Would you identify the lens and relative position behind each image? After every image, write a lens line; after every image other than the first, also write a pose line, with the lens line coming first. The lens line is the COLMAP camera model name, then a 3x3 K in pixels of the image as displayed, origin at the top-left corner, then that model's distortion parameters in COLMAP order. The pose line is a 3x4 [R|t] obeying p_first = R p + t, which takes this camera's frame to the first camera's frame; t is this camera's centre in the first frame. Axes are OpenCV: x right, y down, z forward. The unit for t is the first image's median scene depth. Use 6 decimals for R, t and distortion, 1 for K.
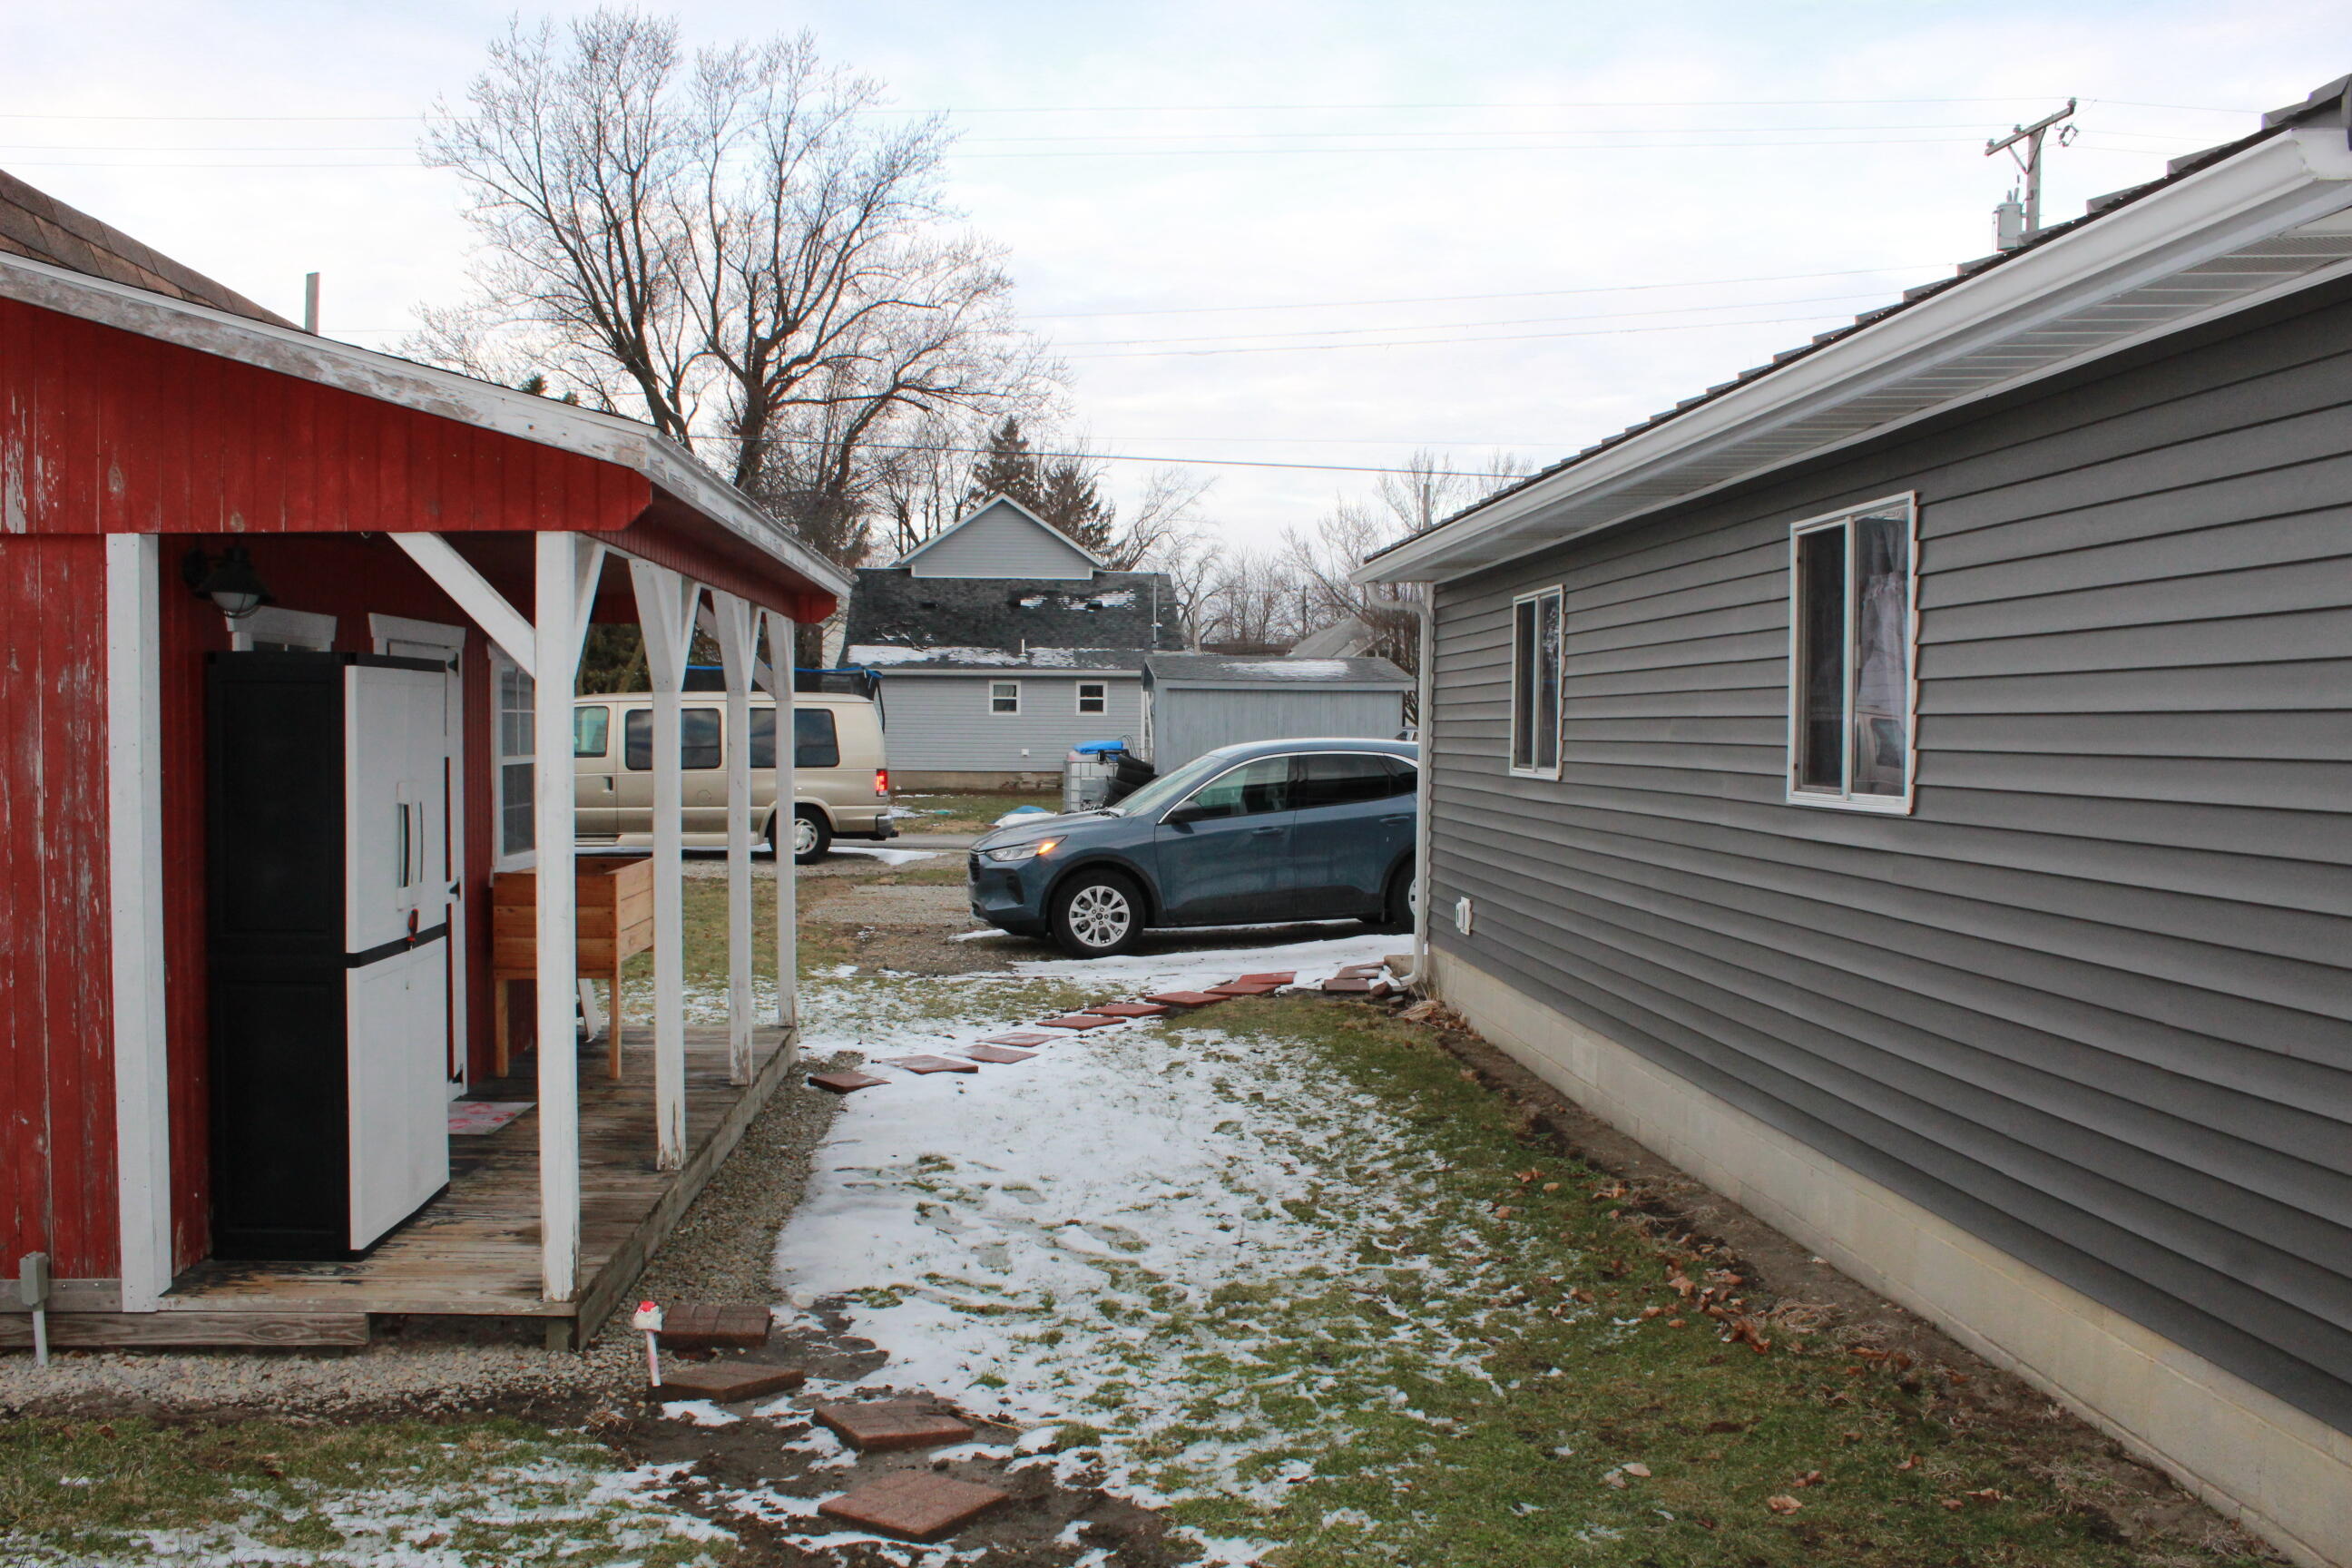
lens RADIAL K [[1964.5, 0, 1164.6], [0, 1964.5, 789.9], [0, 0, 1]] dist [-0.168659, 0.152256]
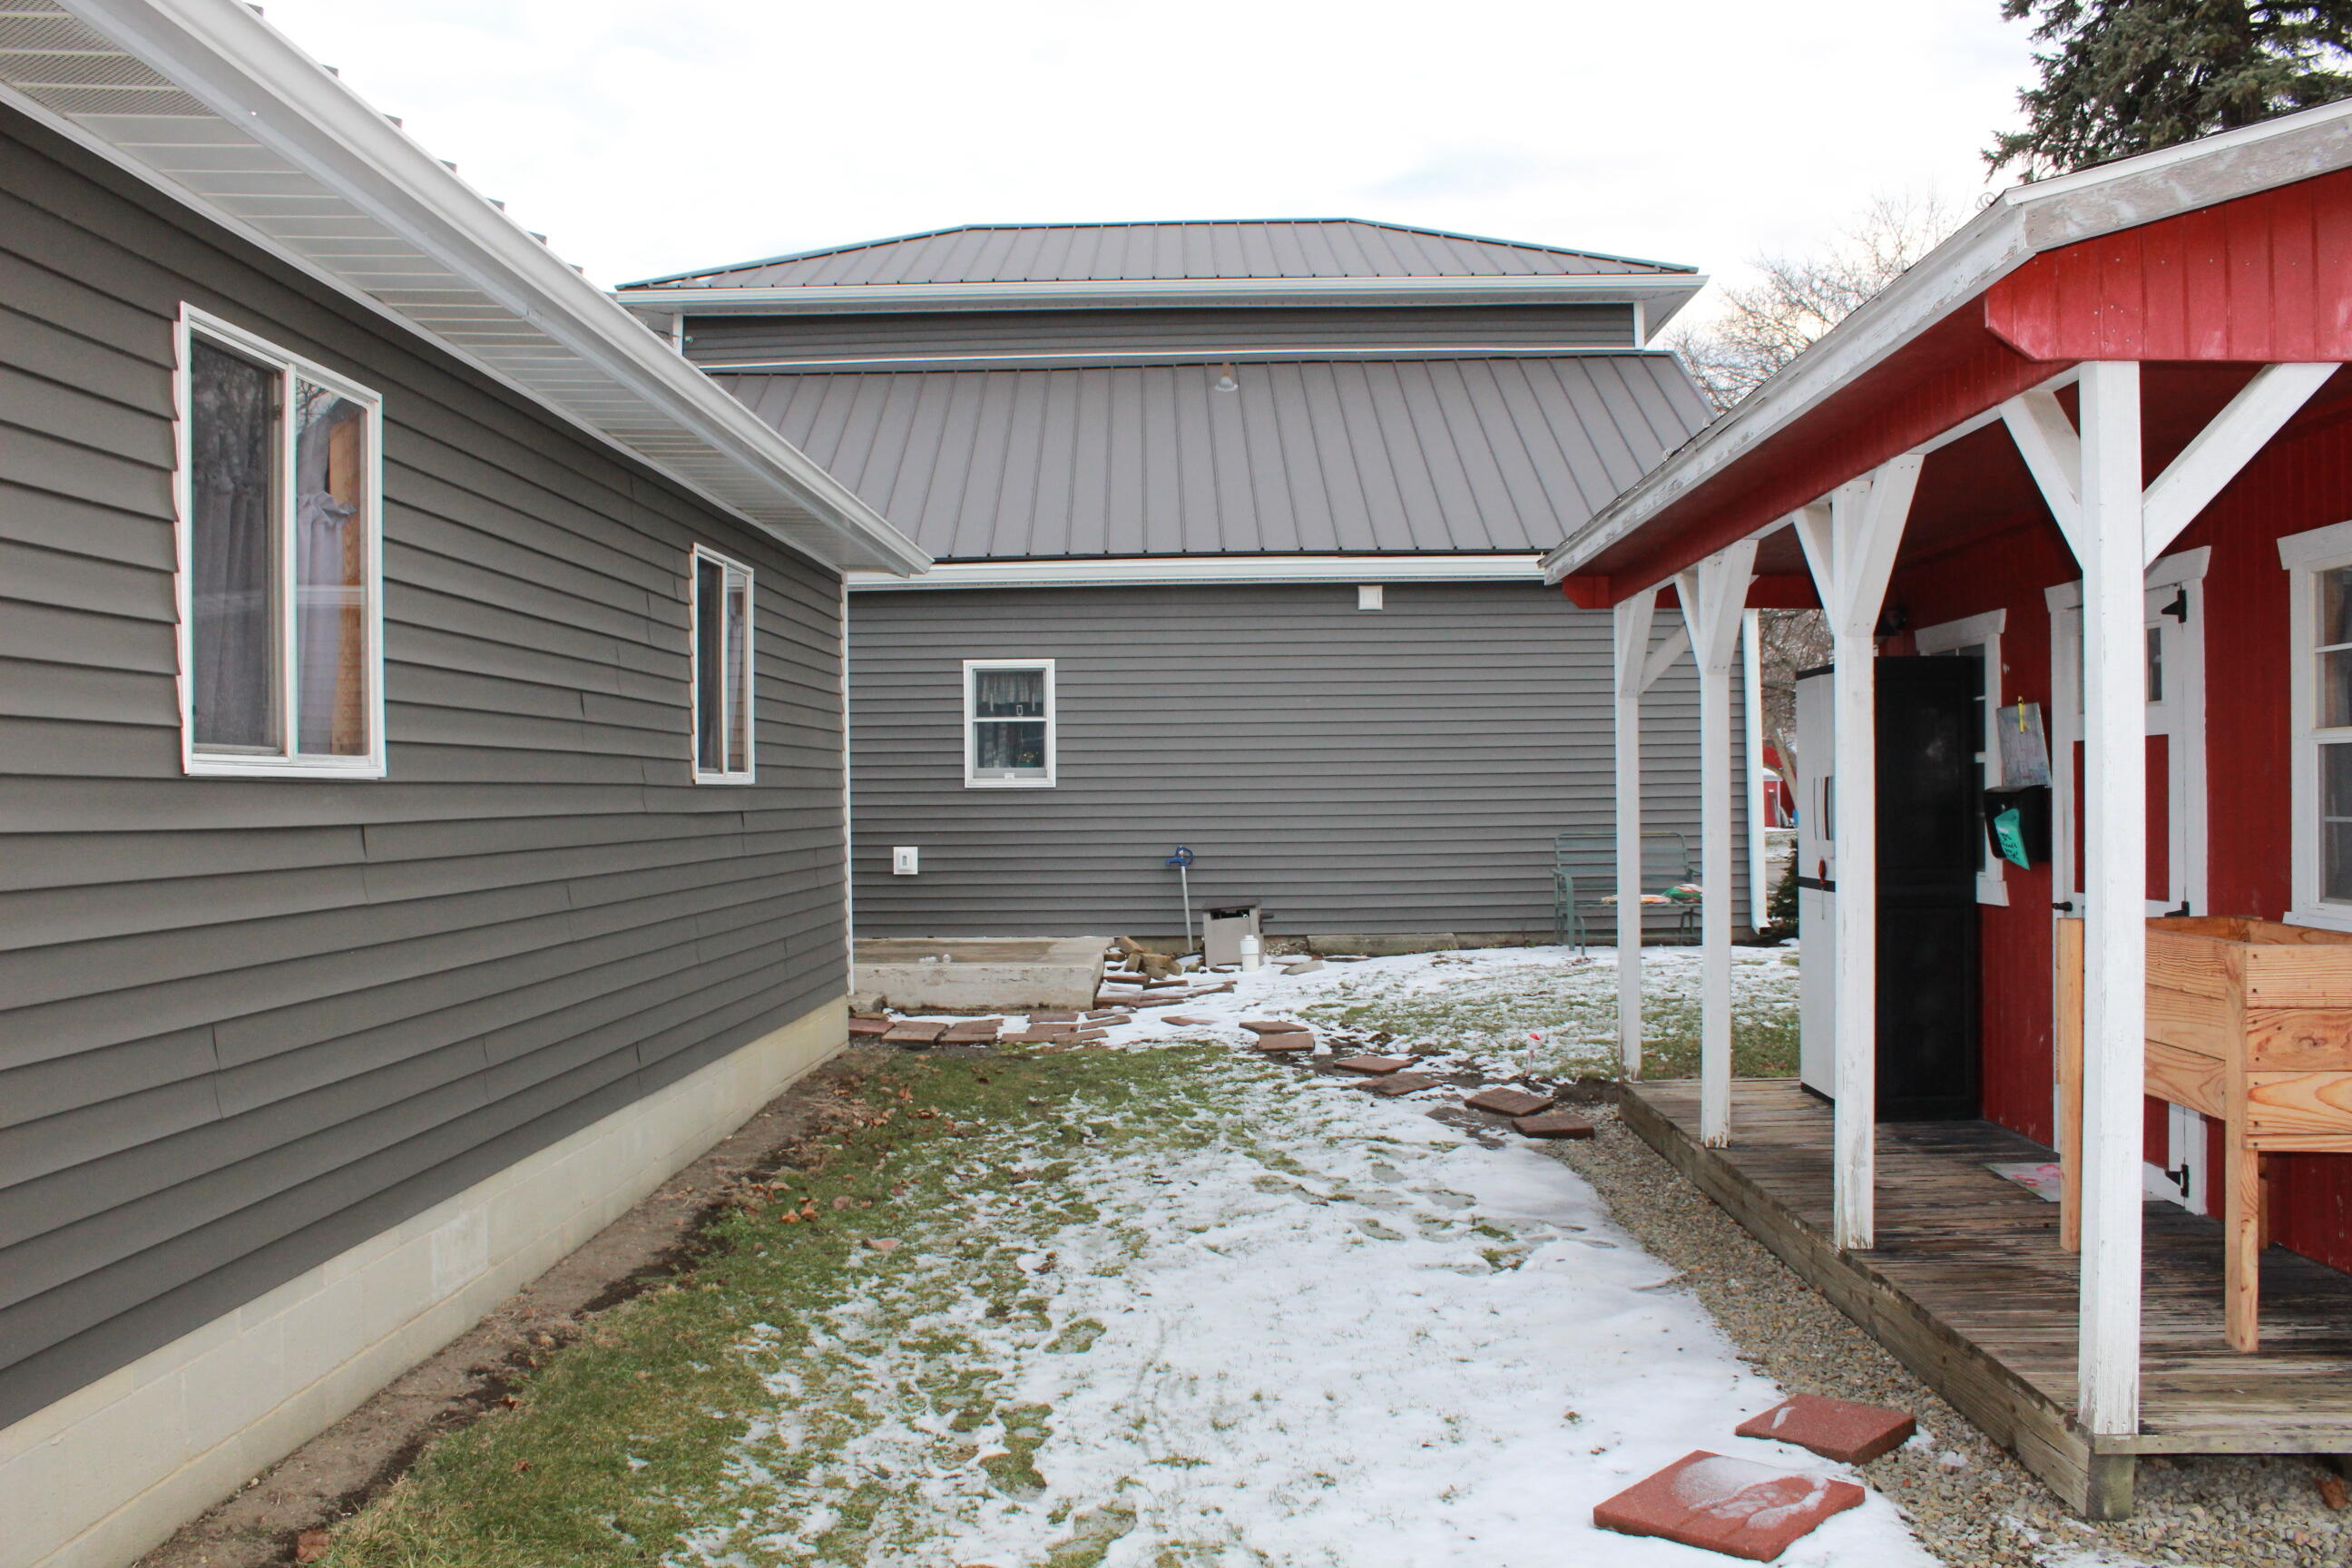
lens RADIAL K [[1949.4, 0, 1162.4], [0, 1949.4, 787.5], [0, 0, 1]] dist [-0.165696, 0.145268]
pose [[-0.995002, -0.001233, 0.099845, -0.077356], [0.001301, 0.999679, 0.025309, -0.020232], [-0.099845, 0.025312, -0.994681, 2.357461]]
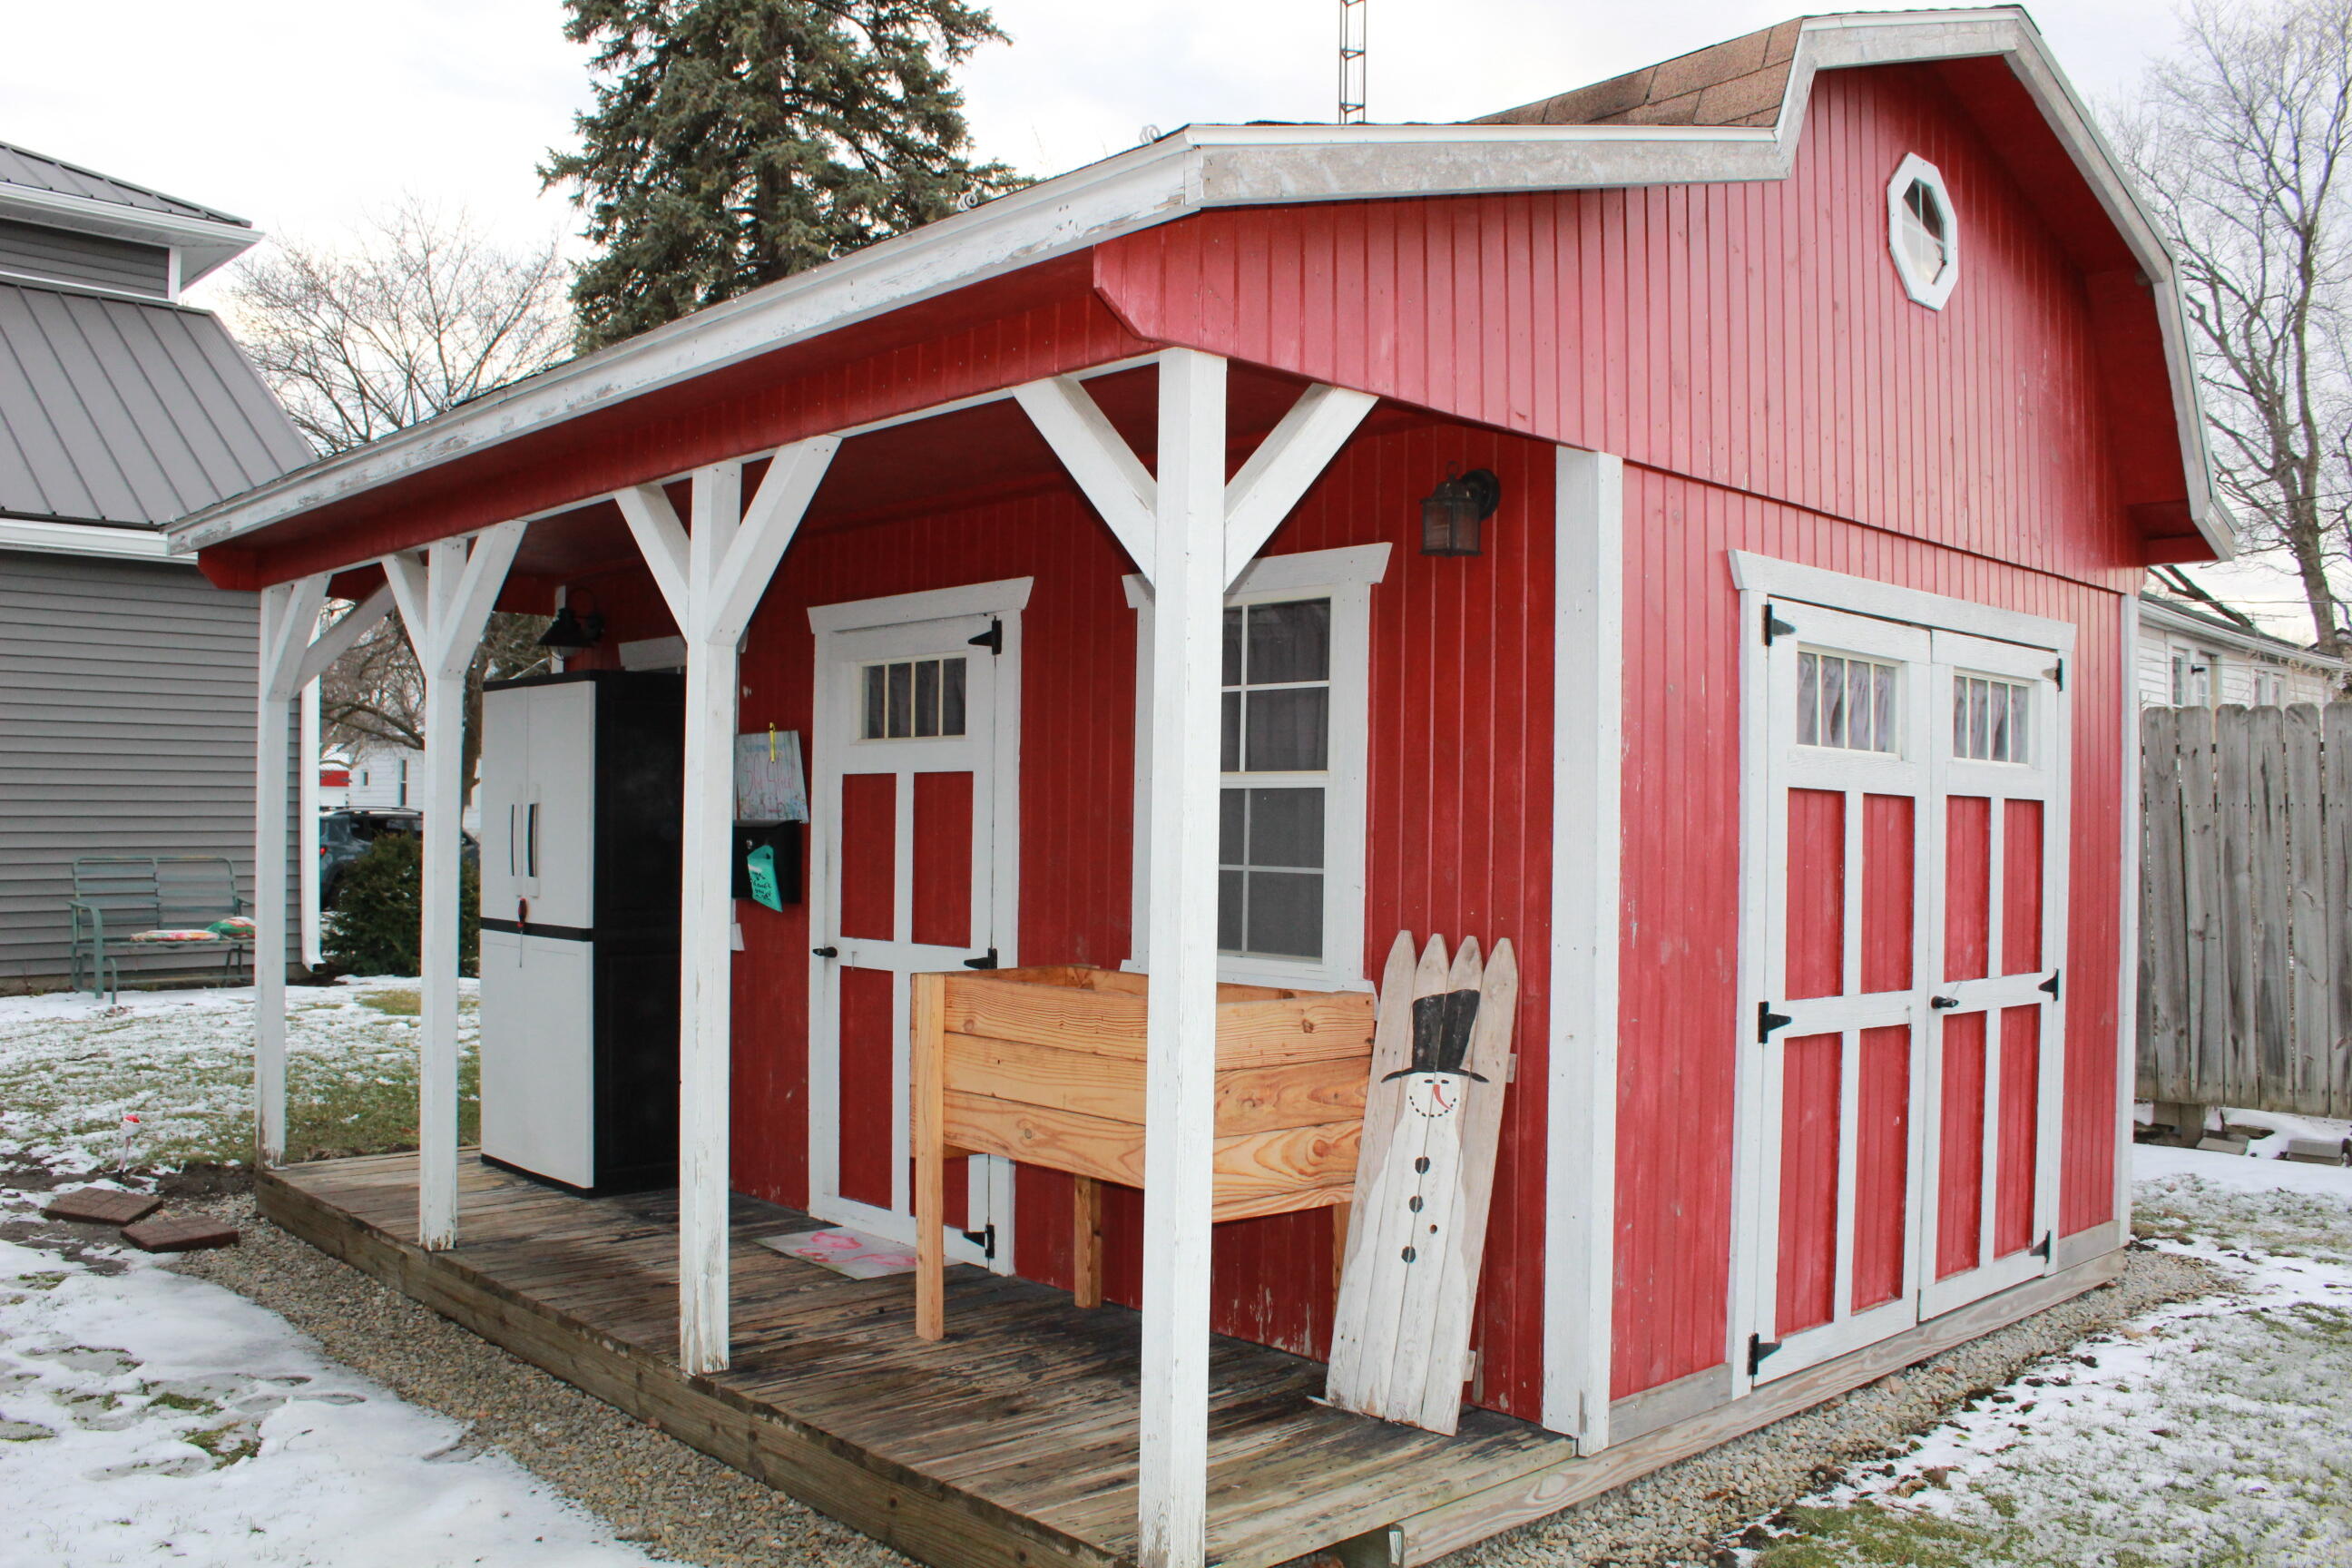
lens RADIAL K [[1952.3, 0, 1159.8], [0, 1952.3, 785.2], [0, 0, 1]] dist [-0.167283, 0.148385]
pose [[-0.774997, -0.029703, -0.631267, 0.033054], [-0.038092, 0.999274, -0.000254, -0.019106], [0.630816, 0.023849, -0.775566, 2.136020]]
